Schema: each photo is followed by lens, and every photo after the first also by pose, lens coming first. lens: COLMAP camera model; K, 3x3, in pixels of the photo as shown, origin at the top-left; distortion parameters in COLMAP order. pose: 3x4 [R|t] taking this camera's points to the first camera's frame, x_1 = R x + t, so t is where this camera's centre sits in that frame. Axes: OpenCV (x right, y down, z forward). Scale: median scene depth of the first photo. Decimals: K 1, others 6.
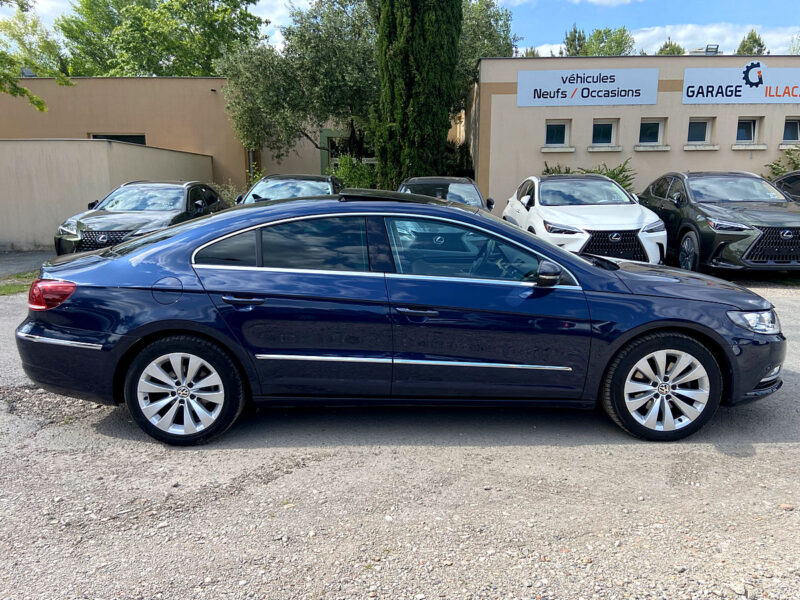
lens RADIAL K [[609.4, 0, 400.7], [0, 609.4, 289.3], [0, 0, 1]] dist [0.112803, -0.139422]
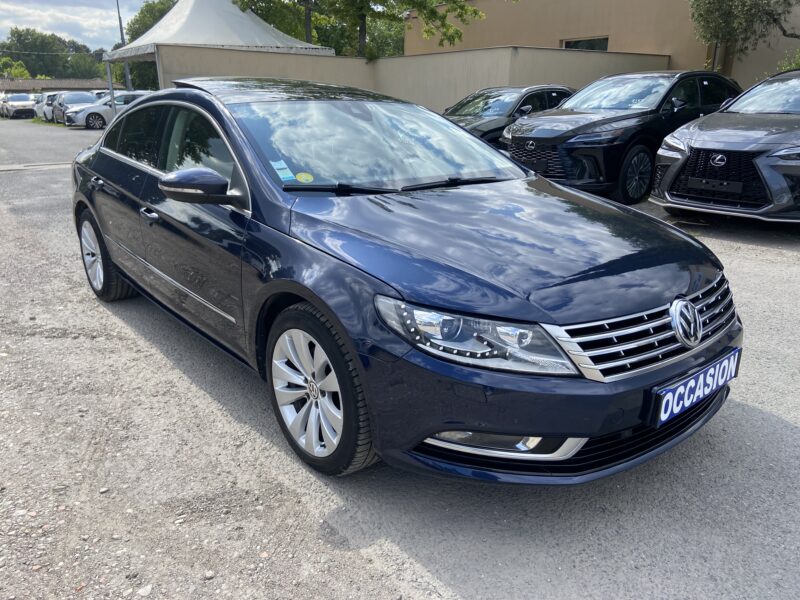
lens RADIAL K [[609.4, 0, 400.7], [0, 609.4, 289.3], [0, 0, 1]] dist [0.112803, -0.139422]
pose [[0.628467, 0.224812, -0.744640, 0.943643], [-0.122357, 0.973977, 0.190782, -0.074599], [0.768153, -0.028788, 0.639619, 0.673860]]
